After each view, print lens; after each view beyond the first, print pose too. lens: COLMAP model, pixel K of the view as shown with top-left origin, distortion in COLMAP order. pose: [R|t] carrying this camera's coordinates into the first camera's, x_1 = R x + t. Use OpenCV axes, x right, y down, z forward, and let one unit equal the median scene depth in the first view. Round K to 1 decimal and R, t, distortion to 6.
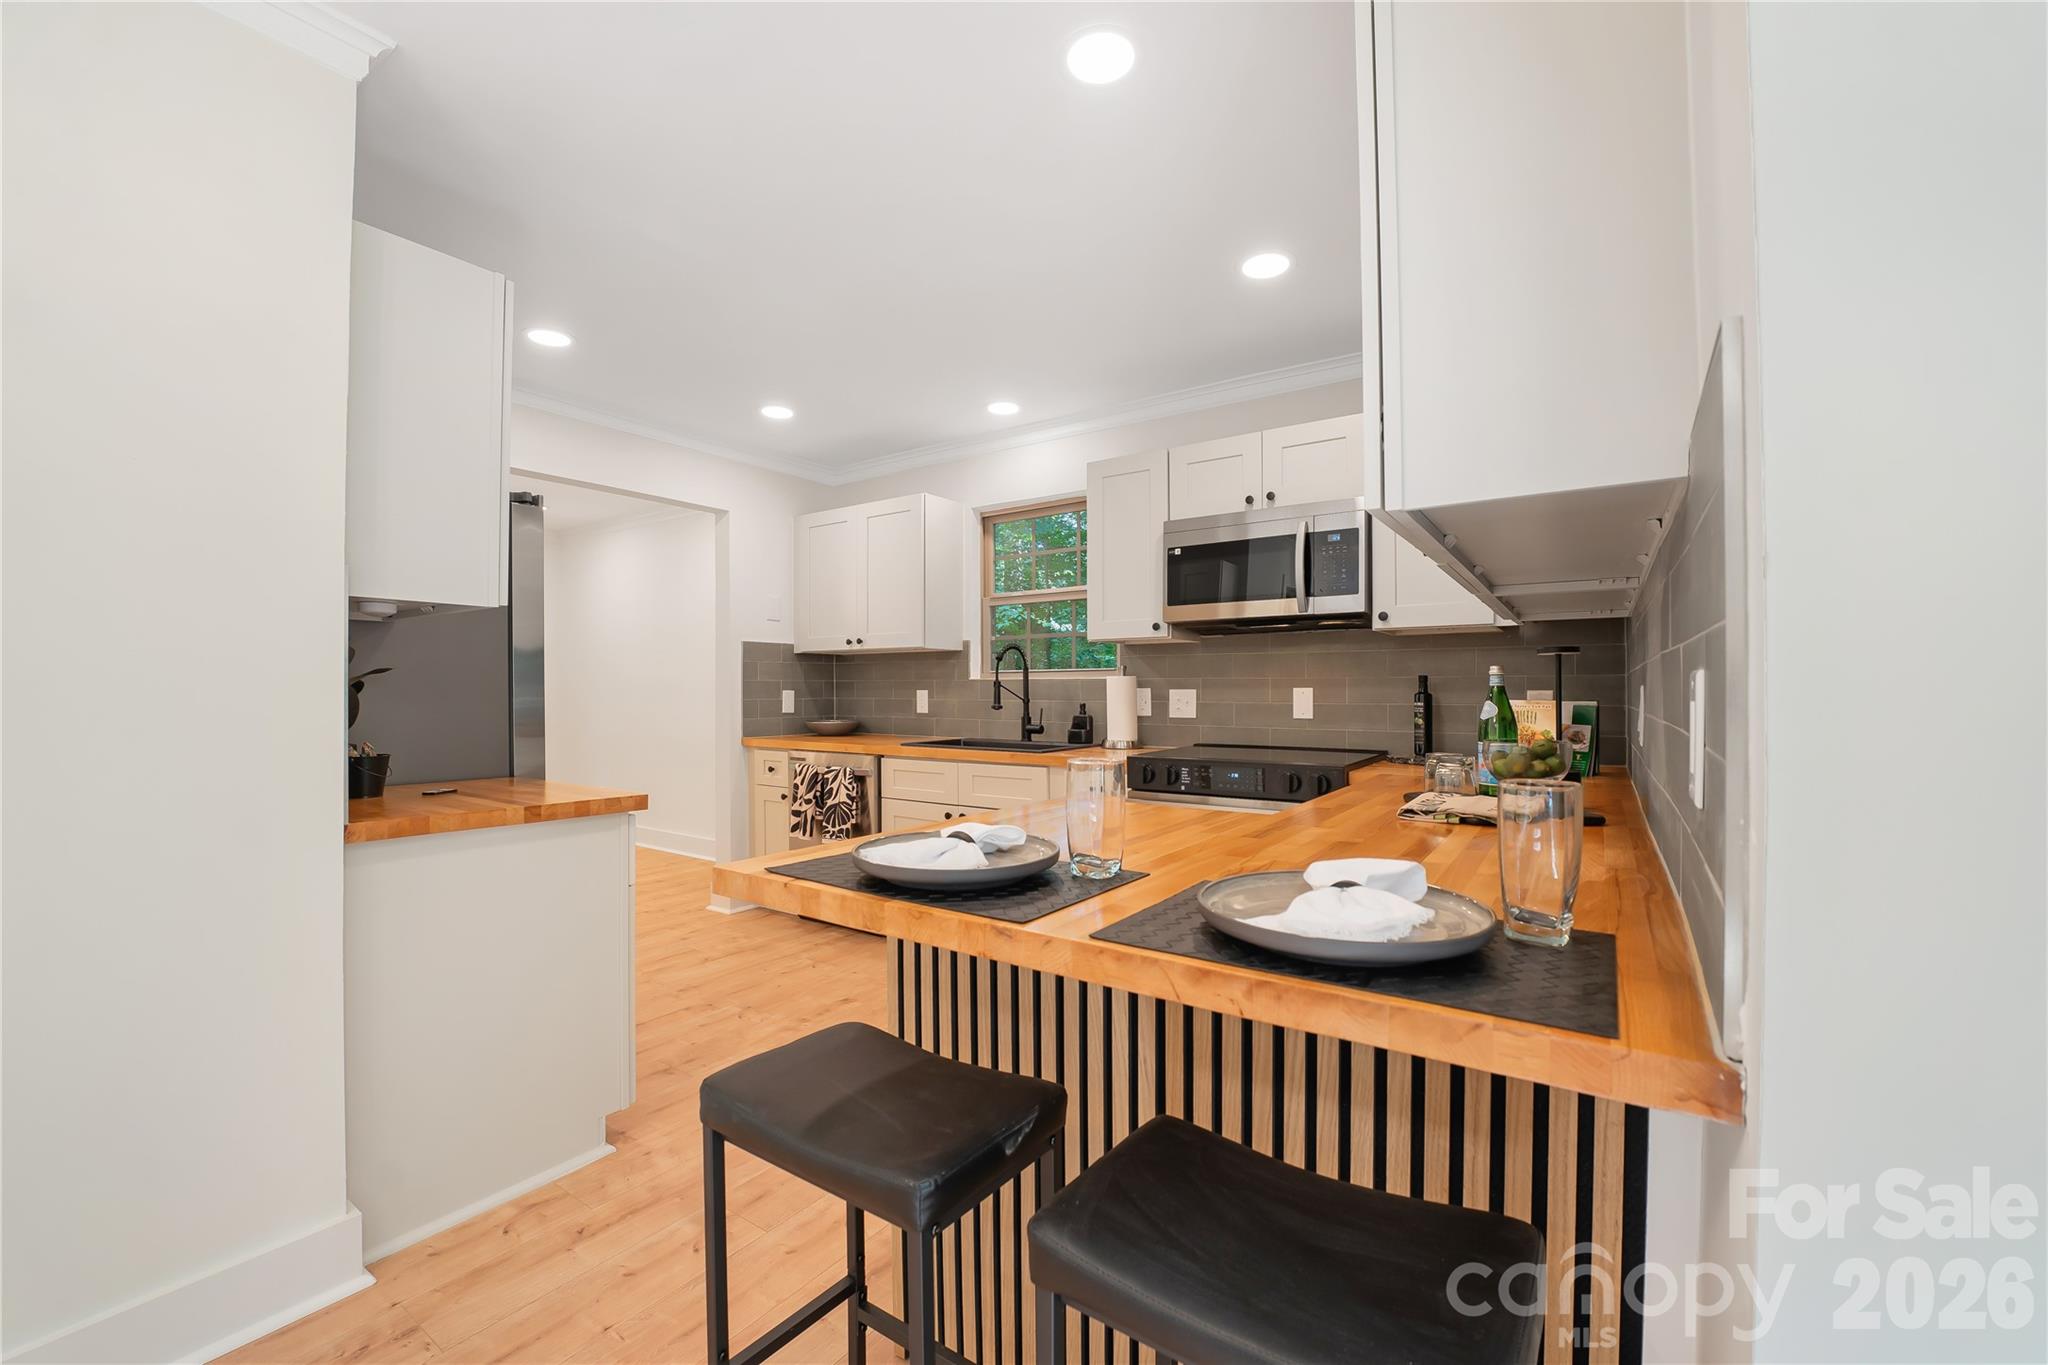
lens RADIAL K [[824.1, 0, 1036.6], [0, 824.1, 684.0], [0, 0, 1]] dist [-0.023619, 0.002108]
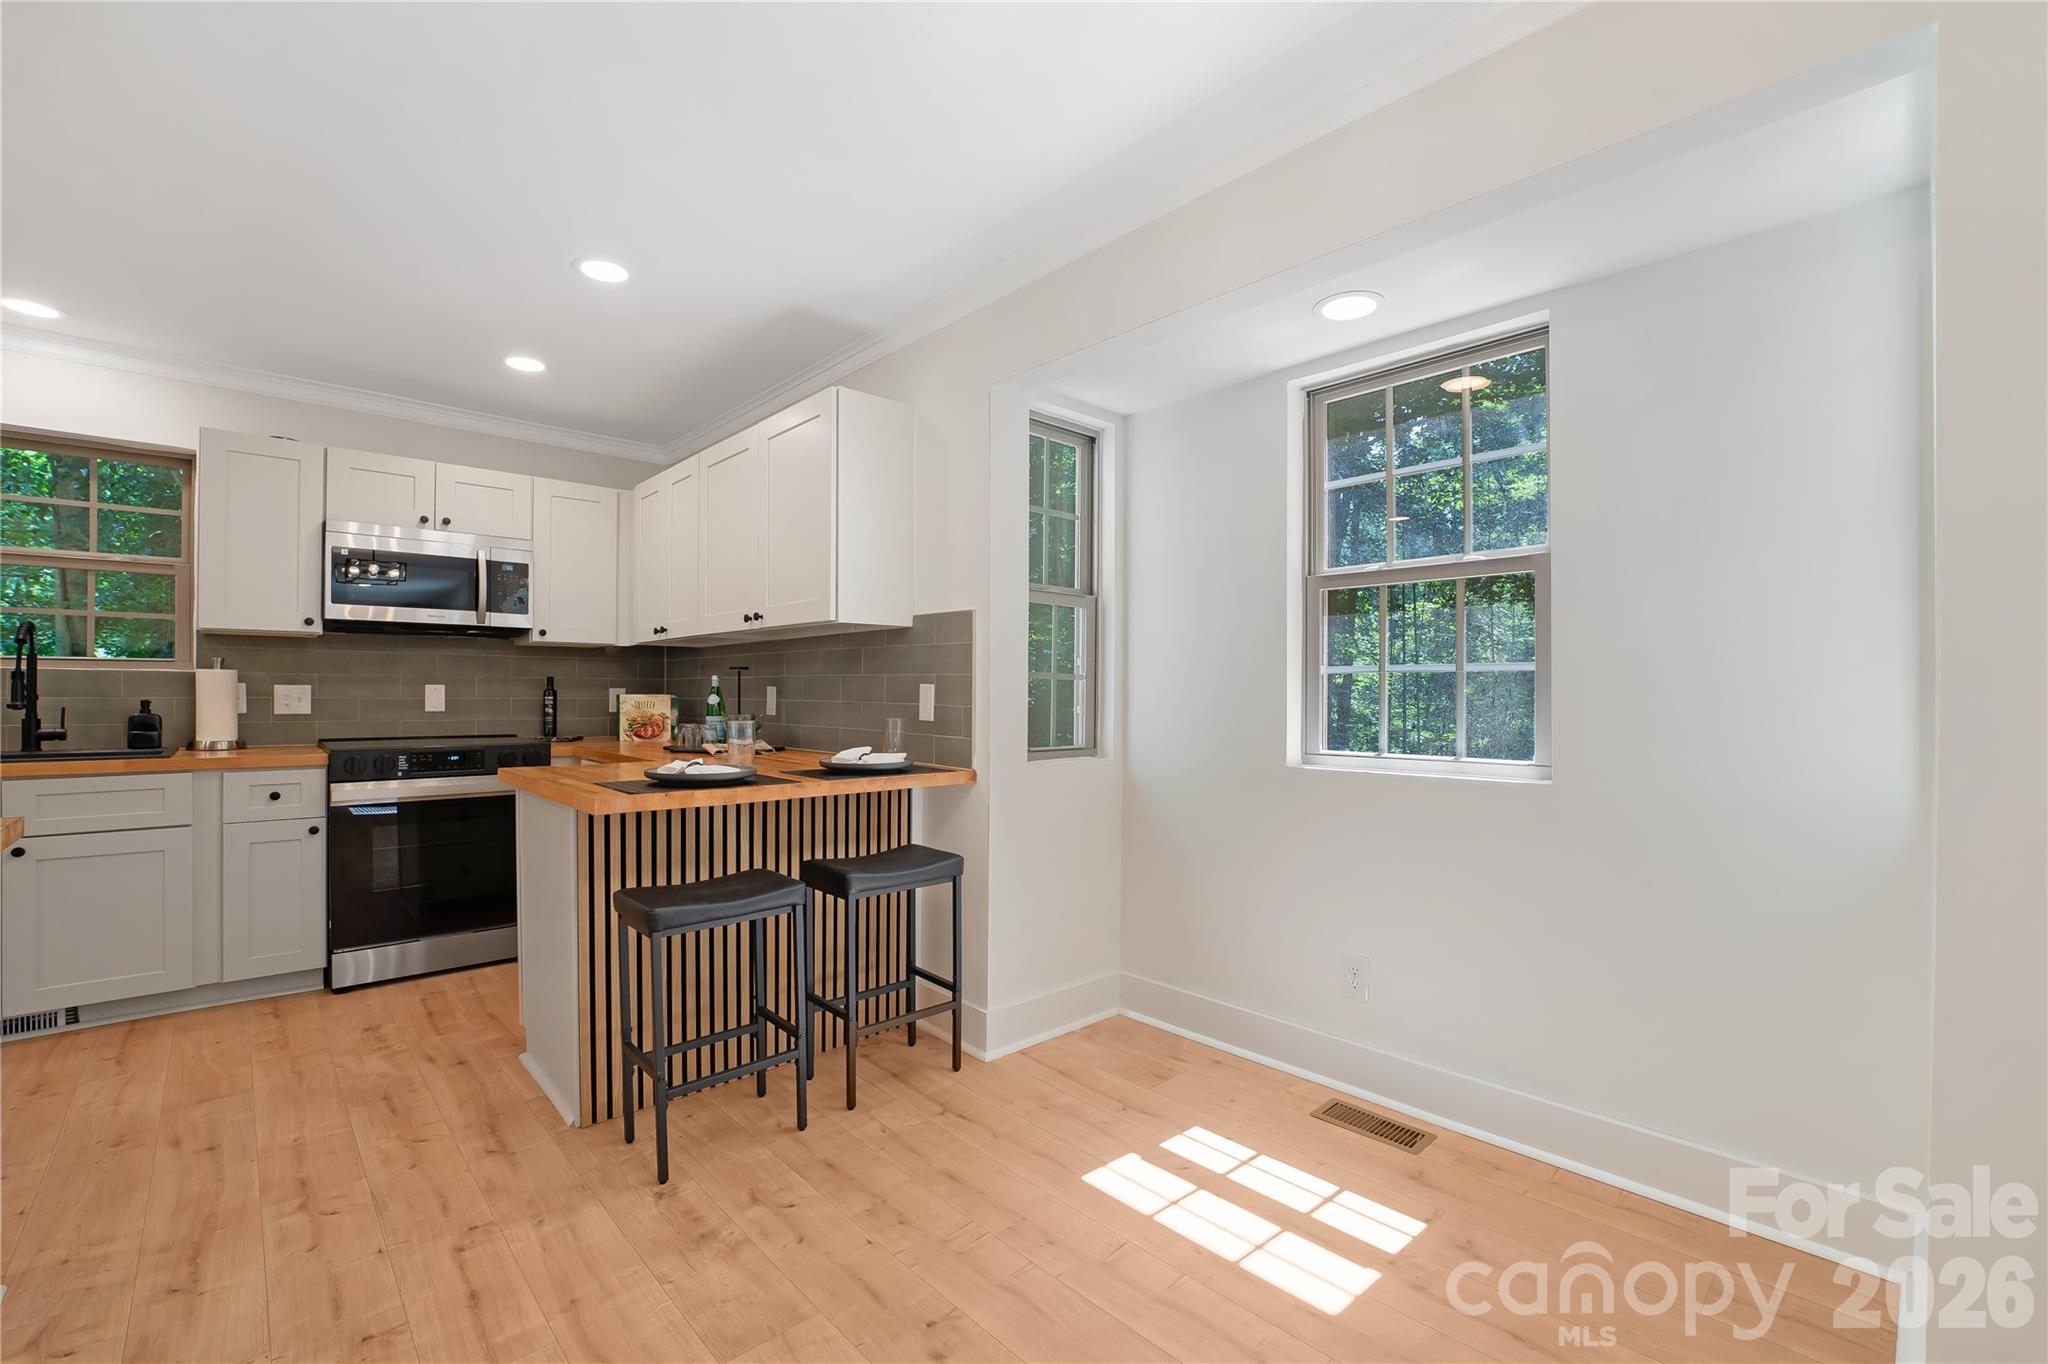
lens RADIAL K [[872.7, 0, 981.3], [0, 872.7, 687.3], [0, 0, 1]] dist [-0.020270, 0.000217]
pose [[0.257277, 0.005608, 0.966322, -0.570137], [-0.014804, 0.999889, -0.001862, -0.000655], [-0.966224, -0.013826, 0.257331, -0.046442]]
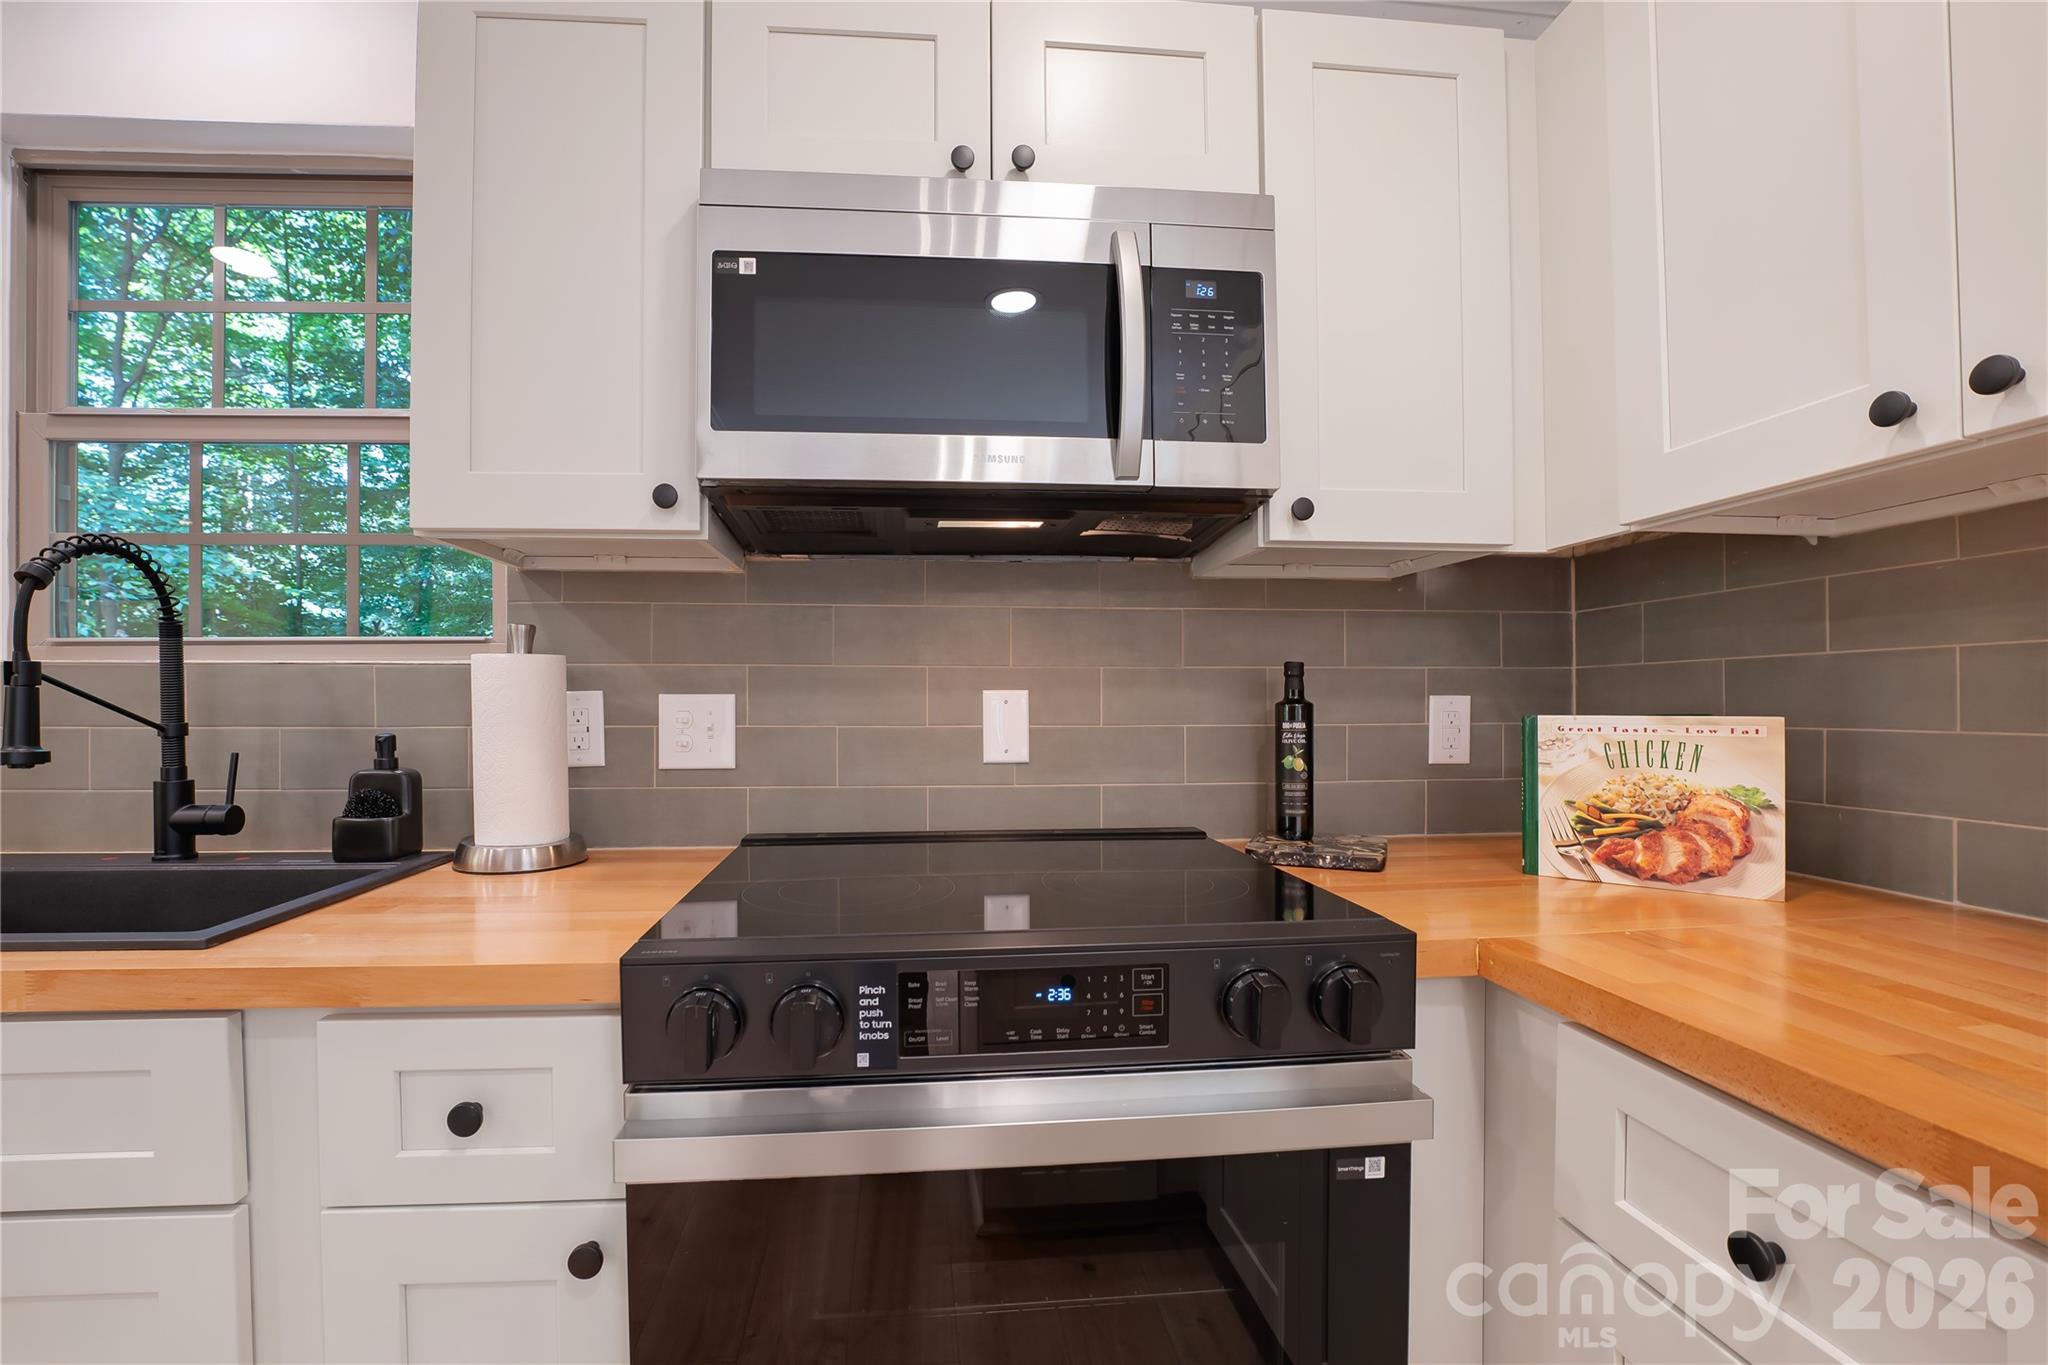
lens RADIAL K [[872.7, 0, 987.0], [0, 872.7, 715.4], [0, 0, 1]] dist [-0.020270, 0.000217]
pose [[0.774375, -0.013767, 0.632578, 0.022817], [-0.003132, 0.999668, 0.025589, 0.005269], [-0.632720, -0.021797, 0.774074, 0.568923]]
